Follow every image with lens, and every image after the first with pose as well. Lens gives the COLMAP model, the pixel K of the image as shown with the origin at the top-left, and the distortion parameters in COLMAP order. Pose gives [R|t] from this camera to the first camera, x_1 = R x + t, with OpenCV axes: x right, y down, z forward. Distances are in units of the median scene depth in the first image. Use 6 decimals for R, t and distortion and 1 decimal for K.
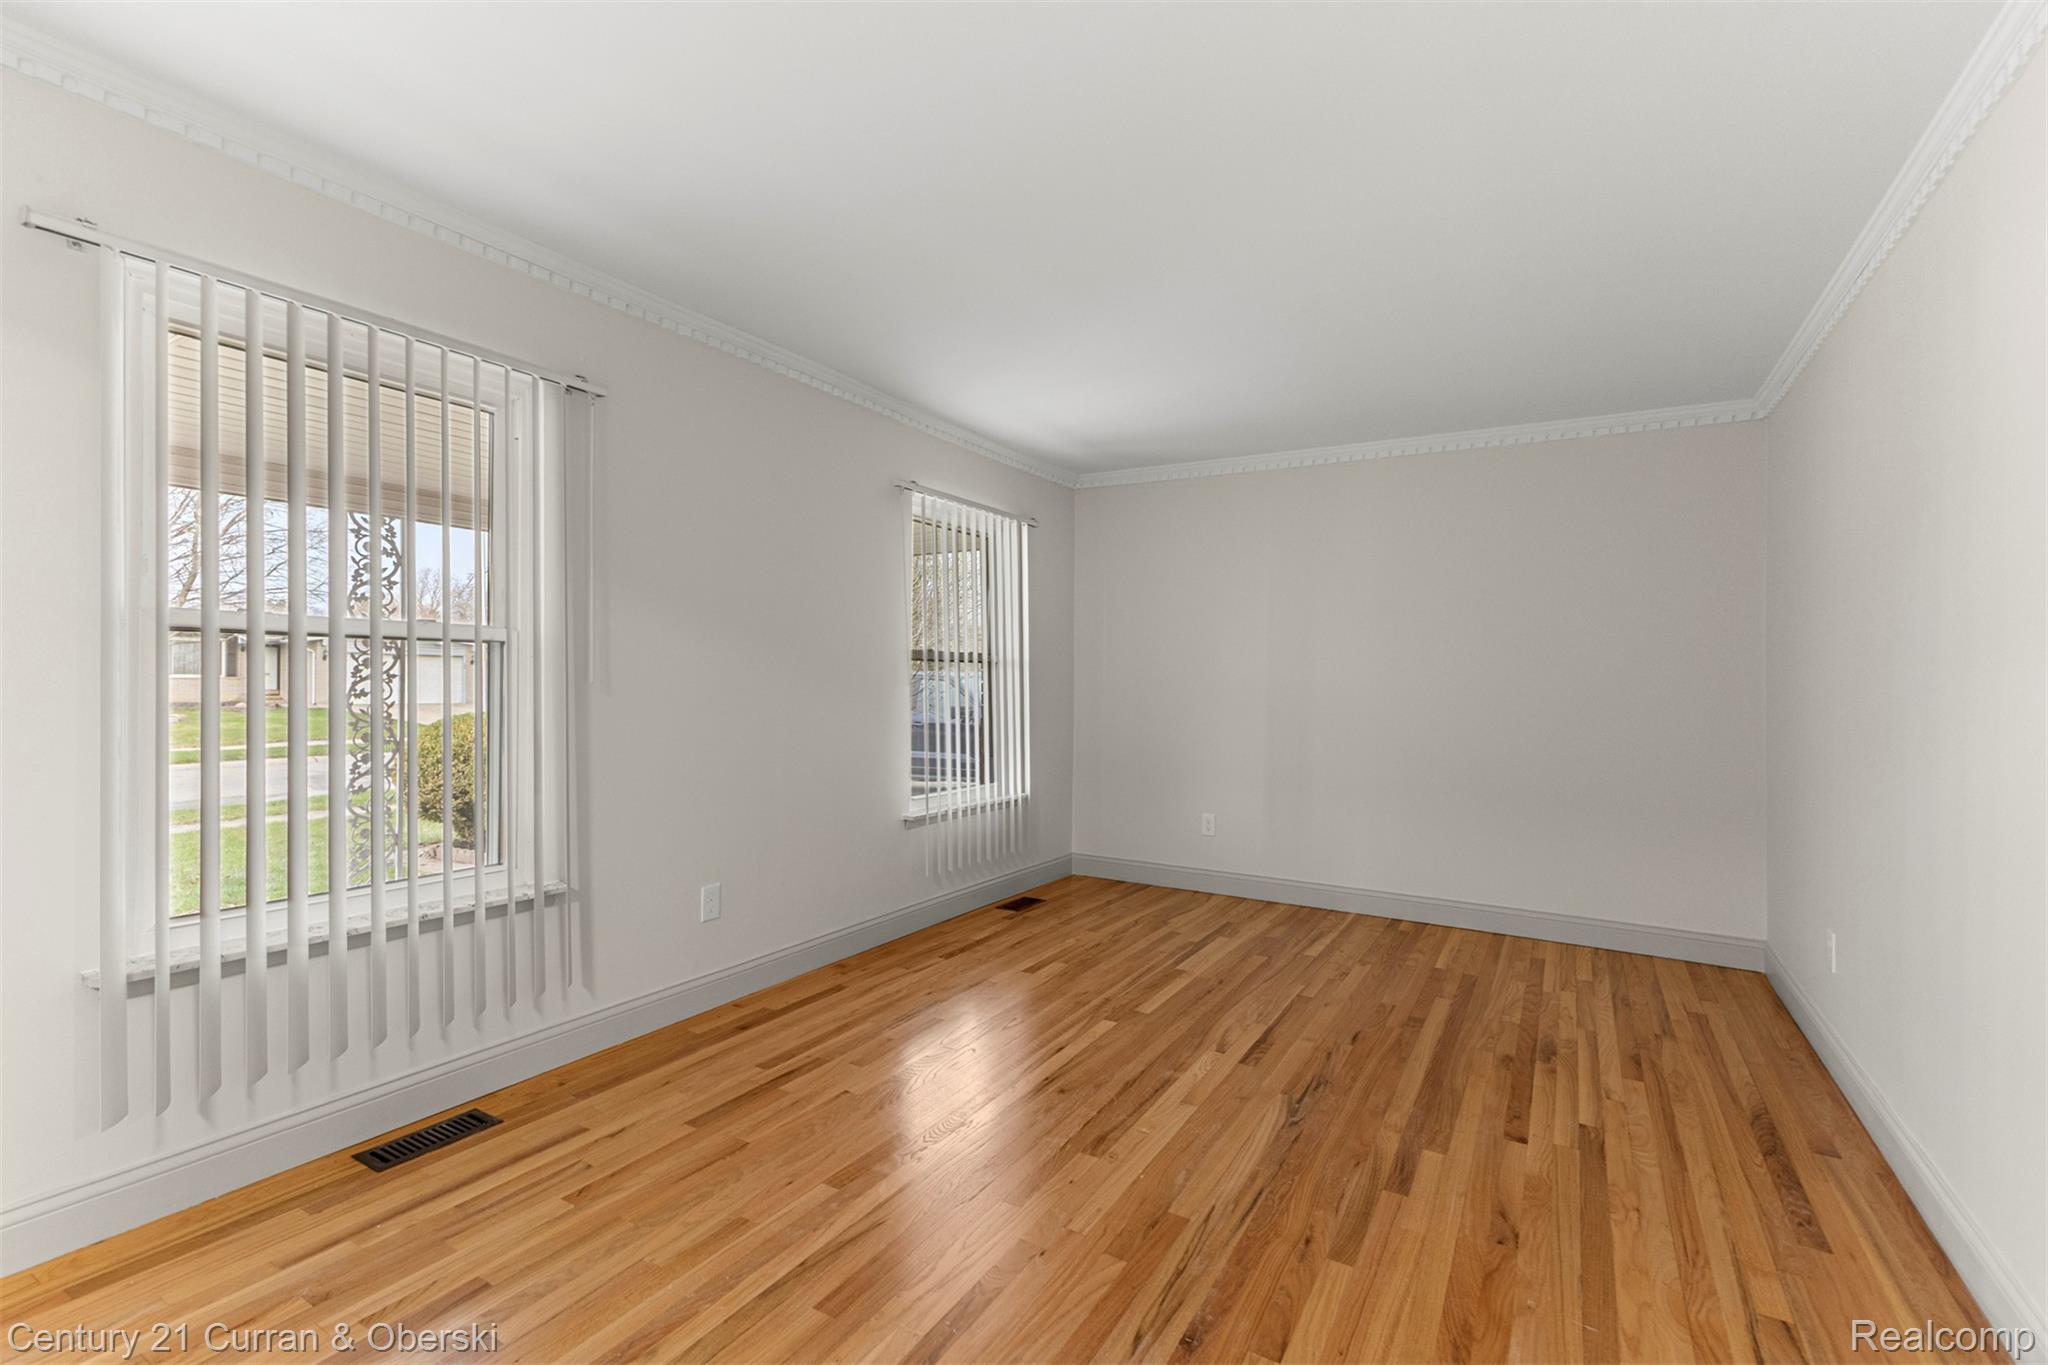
lens RADIAL K [[907.1, 0, 1030.4], [0, 907.1, 669.9], [0, 0, 1]] dist [0.003739, 0.000412]
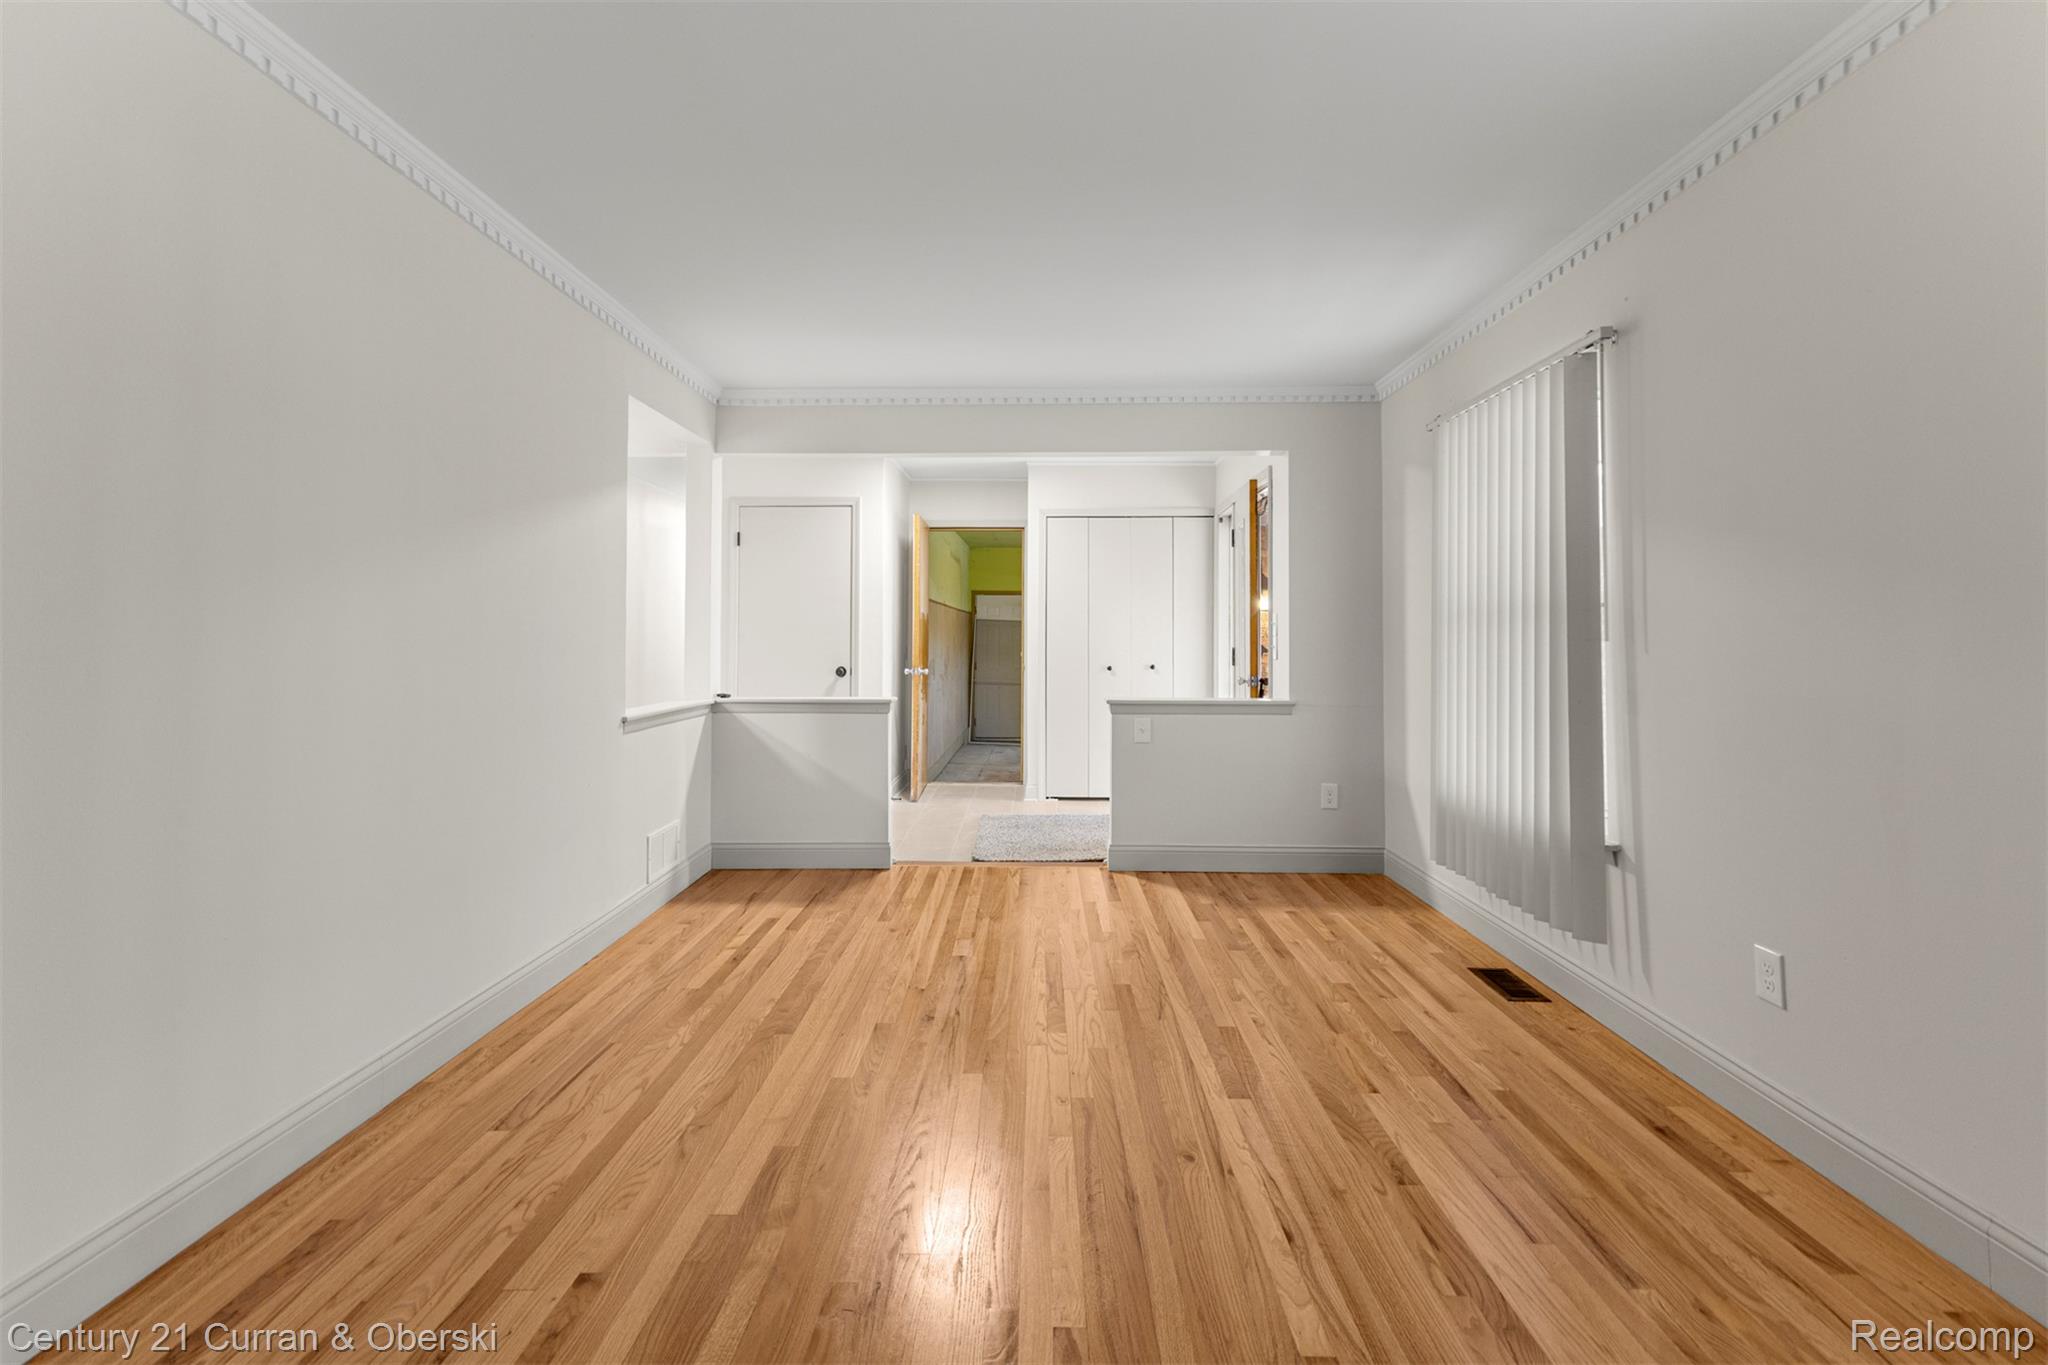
lens RADIAL K [[907.1, 0, 1030.4], [0, 907.1, 669.9], [0, 0, 1]] dist [0.003739, 0.000412]
pose [[-0.863372, -0.001780, -0.504564, 0.534537], [-0.013405, 0.999722, 0.019410, 0.036894], [0.504389, 0.023522, -0.863156, 1.569067]]
